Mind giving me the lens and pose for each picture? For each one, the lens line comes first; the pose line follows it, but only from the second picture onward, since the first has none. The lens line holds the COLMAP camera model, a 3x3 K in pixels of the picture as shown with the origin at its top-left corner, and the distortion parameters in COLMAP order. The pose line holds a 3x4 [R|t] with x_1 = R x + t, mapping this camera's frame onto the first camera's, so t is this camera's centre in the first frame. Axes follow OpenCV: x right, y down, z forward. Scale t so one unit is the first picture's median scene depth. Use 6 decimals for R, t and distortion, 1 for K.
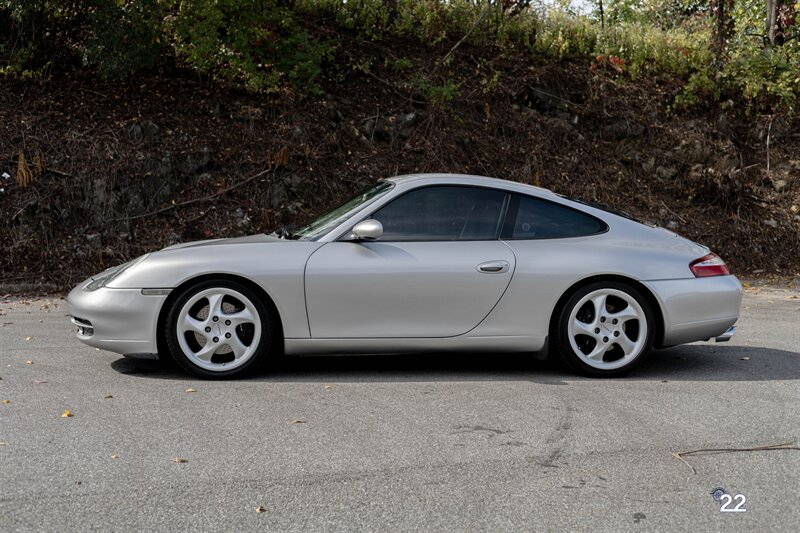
lens RADIAL K [[1133.8, 0, 397.4], [0, 1133.8, 263.7], [0, 0, 1]] dist [0.028655, 0.000000]
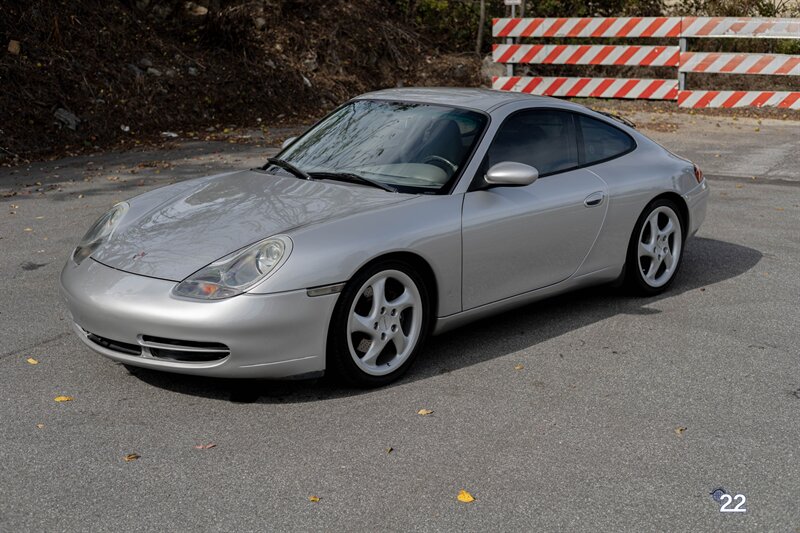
lens RADIAL K [[1133.8, 0, 401.7], [0, 1133.8, 264.5], [0, 0, 1]] dist [0.028655, 0.000000]
pose [[0.756333, -0.154351, 0.635717, -0.380572], [0.038904, 0.980659, 0.191817, -0.077711], [-0.653029, -0.120346, 0.747709, 0.248810]]
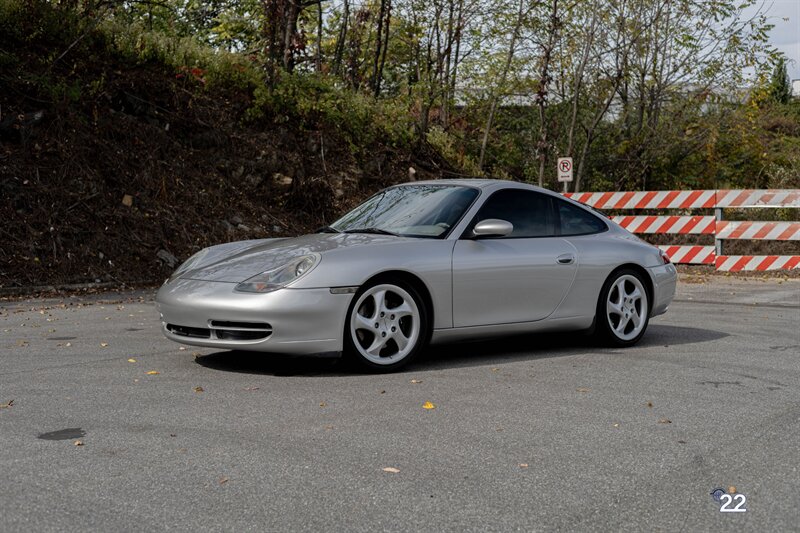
lens RADIAL K [[1133.8, 0, 398.8], [0, 1133.8, 274.9], [0, 0, 1]] dist [0.028655, 0.000000]
pose [[0.808362, -0.030263, 0.587908, -0.456334], [0.029085, 0.999511, 0.011458, 0.000597], [-0.587967, 0.007837, 0.808847, 0.090116]]
